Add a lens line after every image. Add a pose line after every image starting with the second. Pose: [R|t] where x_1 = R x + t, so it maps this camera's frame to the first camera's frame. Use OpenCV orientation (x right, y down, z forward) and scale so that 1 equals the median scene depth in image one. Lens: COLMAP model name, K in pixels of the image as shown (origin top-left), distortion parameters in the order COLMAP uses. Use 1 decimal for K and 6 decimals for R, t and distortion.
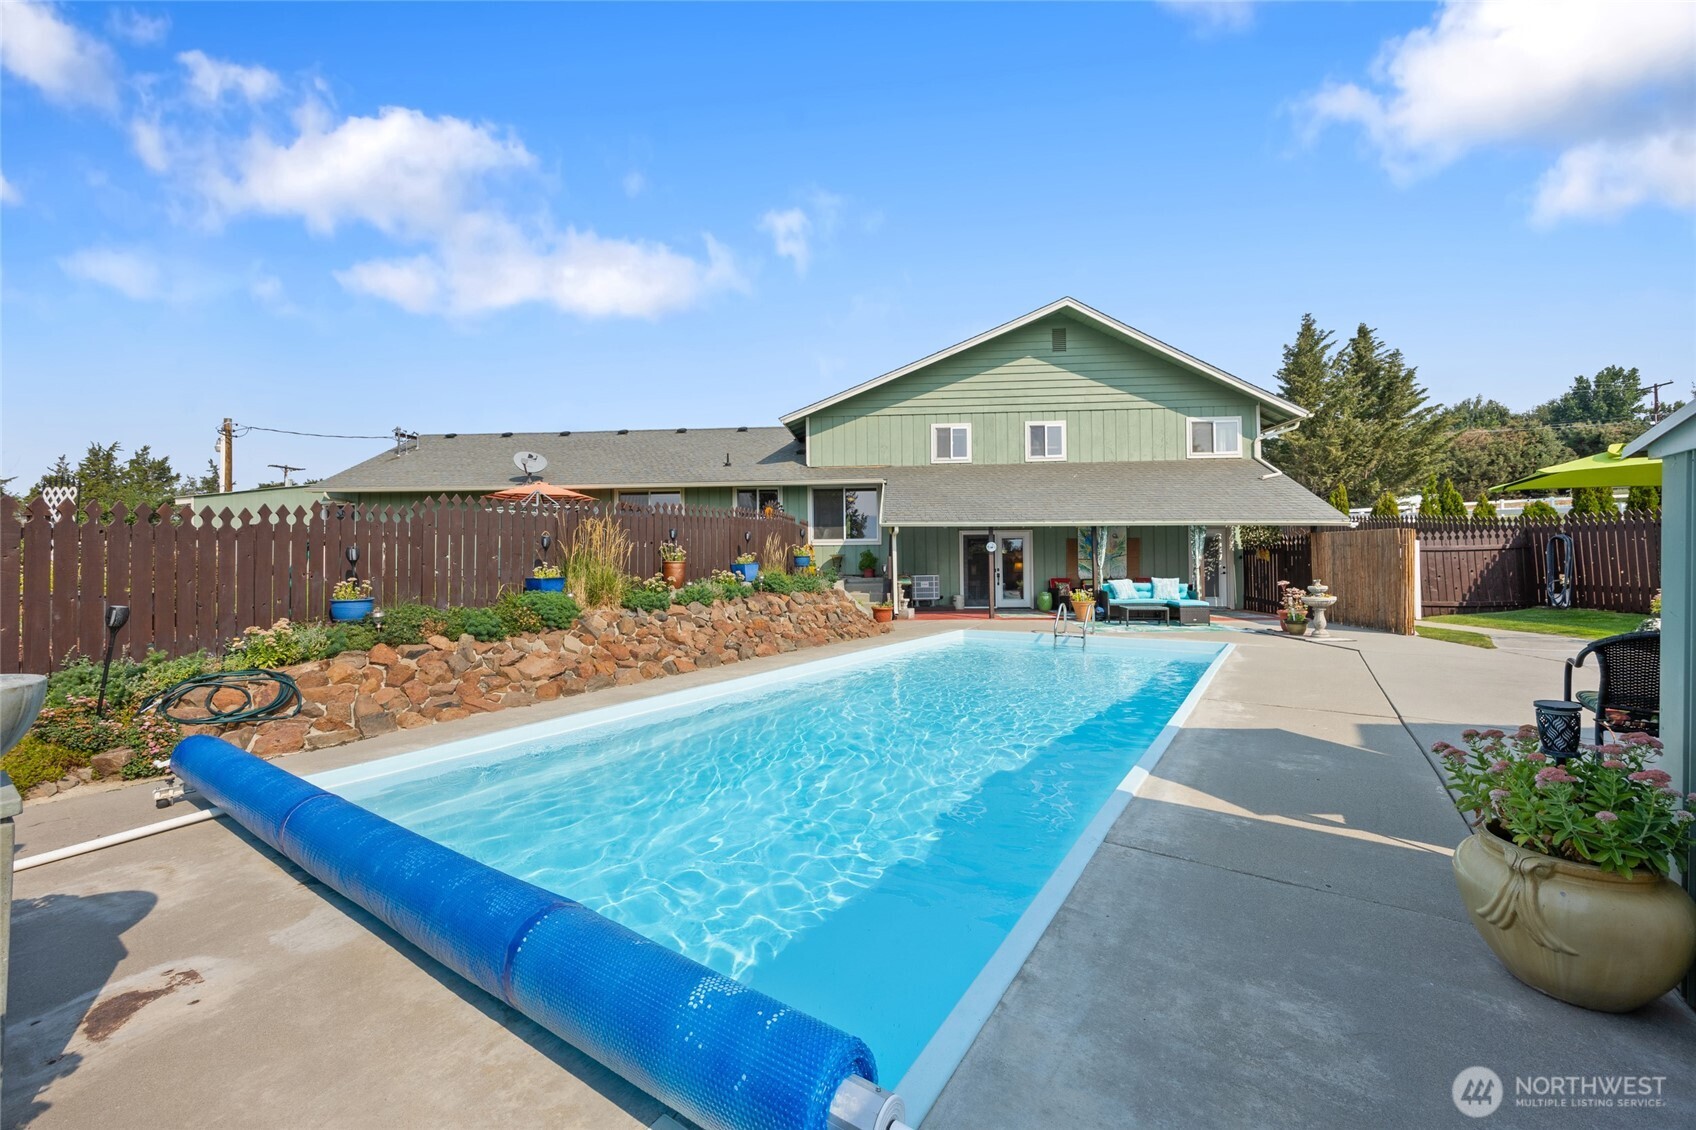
lens RADIAL K [[649.8, 0, 851.5], [0, 649.8, 559.1], [0, 0, 1]] dist [0.000350, -0.000259]
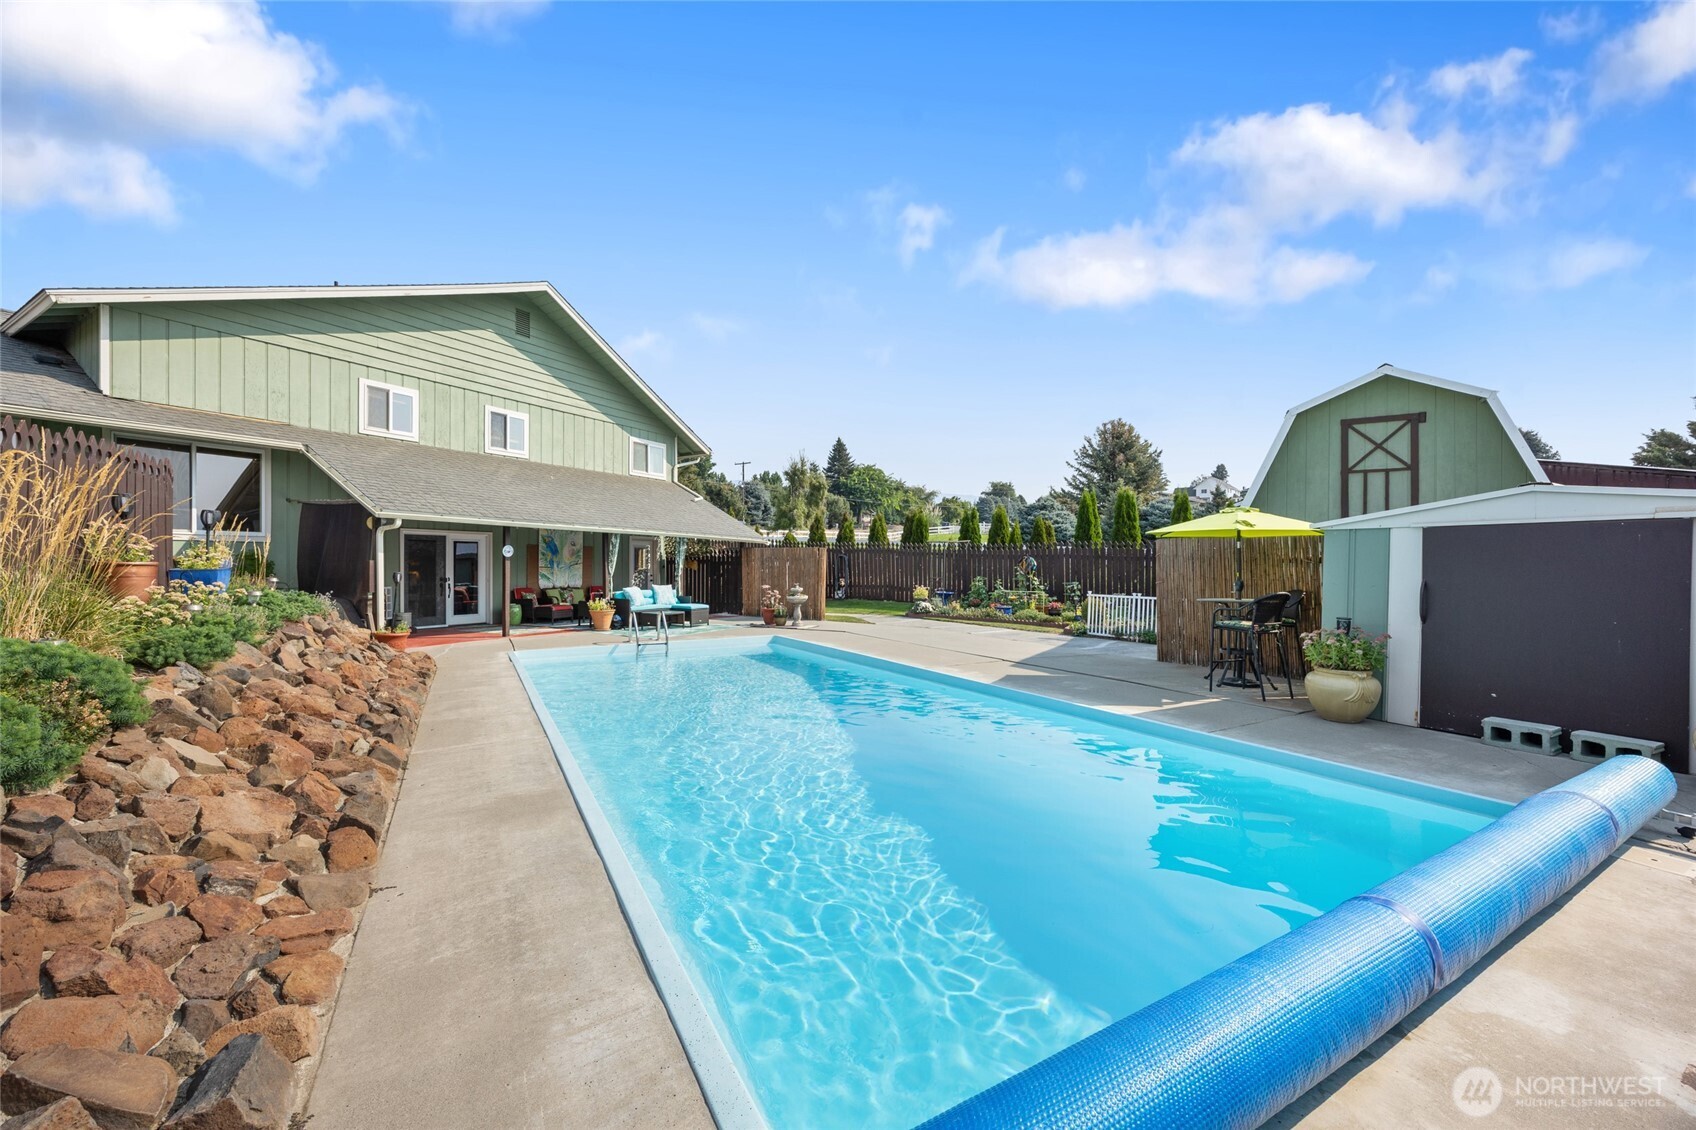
lens RADIAL K [[649.8, 0, 836.4], [0, 649.8, 568.8], [0, 0, 1]] dist [0.000350, -0.000259]
pose [[0.450672, 0.005334, 0.892674, -0.290046], [-0.006984, 0.999973, -0.002450, 0.002419], [-0.892662, -0.005130, 0.450697, 0.205941]]
